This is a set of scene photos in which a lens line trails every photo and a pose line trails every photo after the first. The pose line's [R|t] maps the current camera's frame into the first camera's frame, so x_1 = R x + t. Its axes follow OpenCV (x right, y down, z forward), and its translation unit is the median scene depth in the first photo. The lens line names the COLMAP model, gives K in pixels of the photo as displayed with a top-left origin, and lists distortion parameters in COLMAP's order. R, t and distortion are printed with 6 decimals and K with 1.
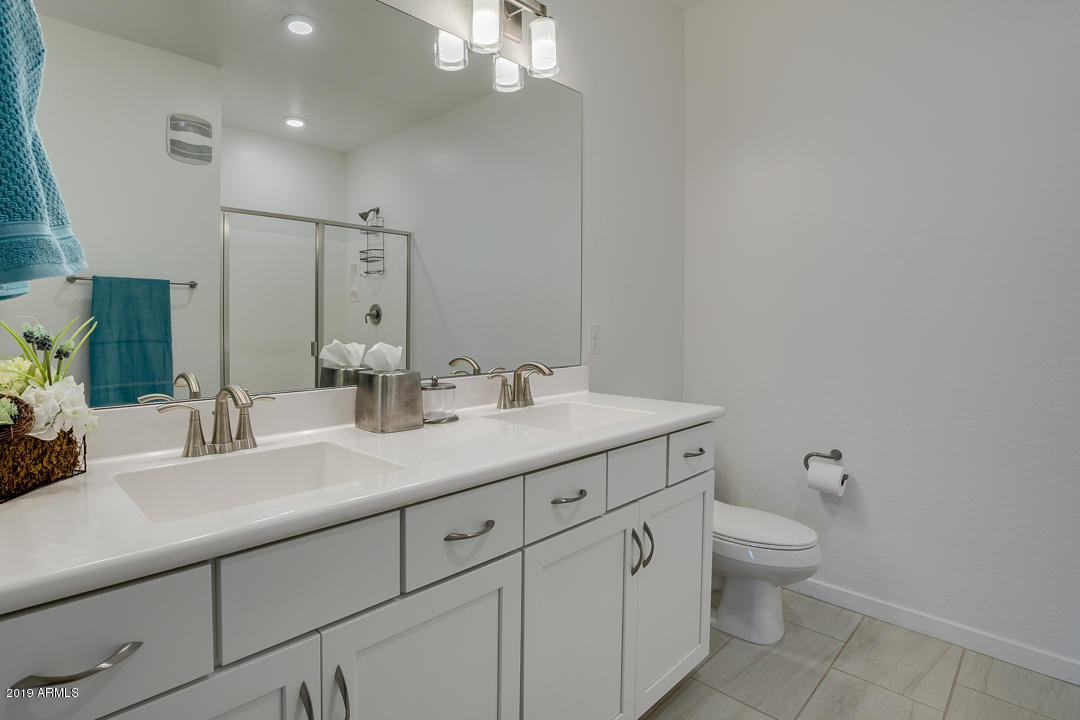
lens RADIAL K [[545.5, 0, 485.7], [0, 545.5, 325.3], [0, 0, 1]] dist [-0.035301, 0.000853]
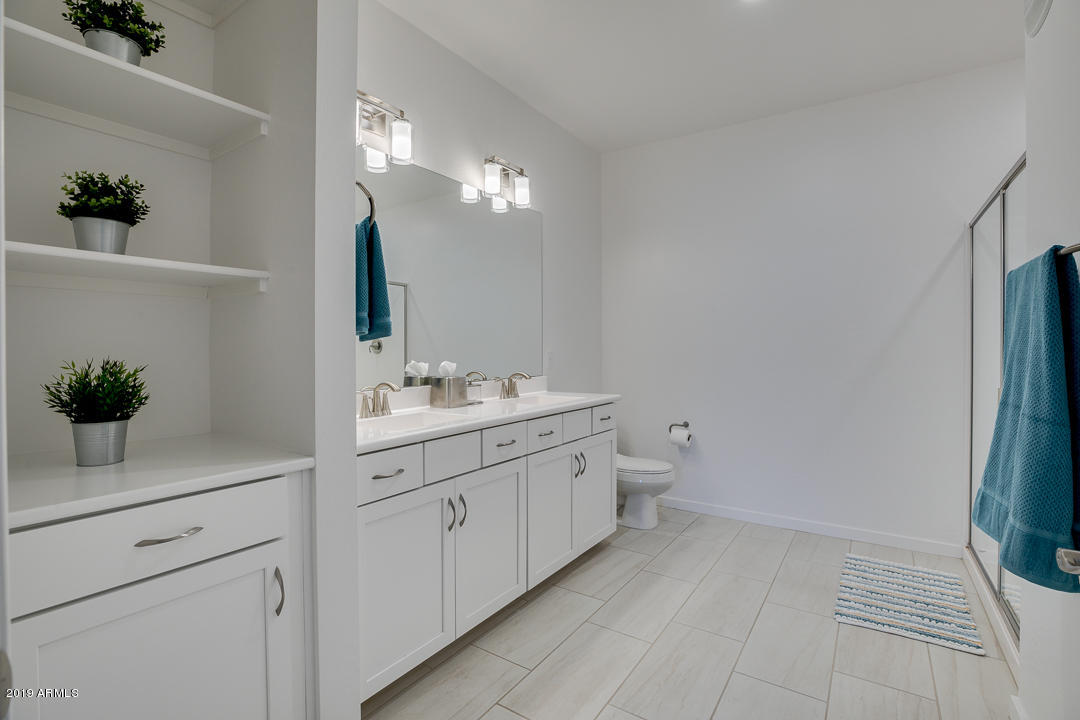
lens RADIAL K [[491.2, 0, 550.4], [0, 491.2, 349.0], [0, 0, 1]] dist [-0.028390, 0.000895]
pose [[0.973195, -0.008763, 0.229813, -0.207051], [0.011187, 0.999895, -0.009249, 0.008292], [-0.229708, 0.011572, 0.973191, -0.667495]]
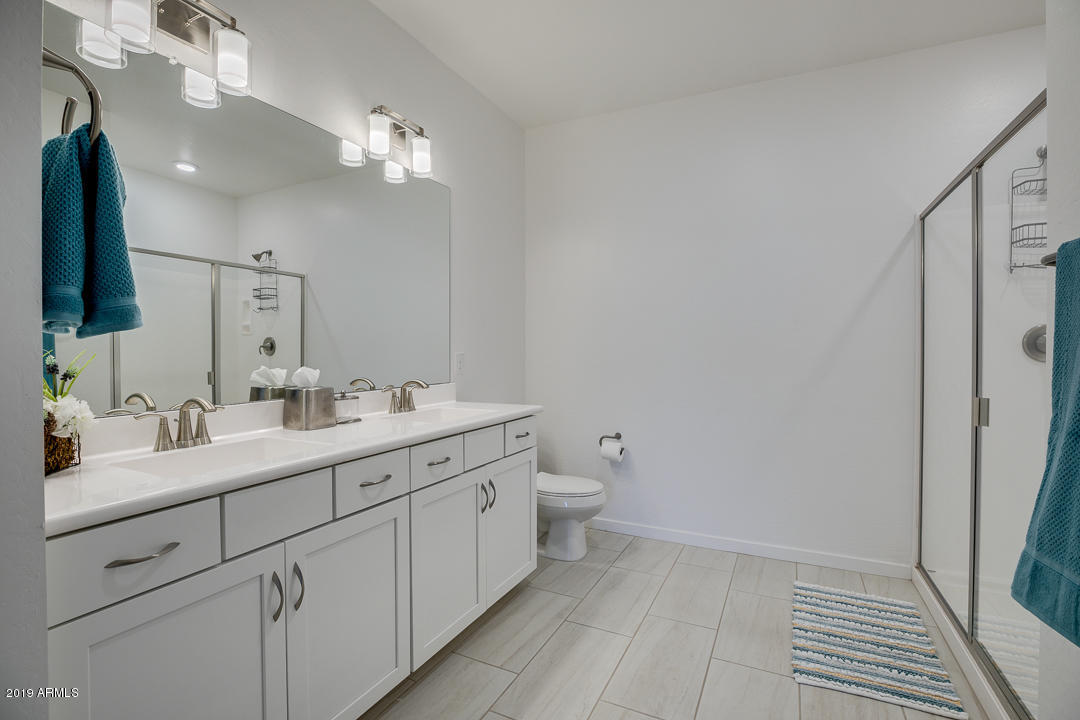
lens RADIAL K [[482.2, 0, 550.9], [0, 482.2, 352.6], [0, 0, 1]] dist [-0.032450, -0.000003]
pose [[0.935040, -0.008156, 0.354447, -0.029318], [0.009915, 0.999946, -0.003147, 0.004304], [-0.354403, 0.006457, 0.935071, -0.344998]]
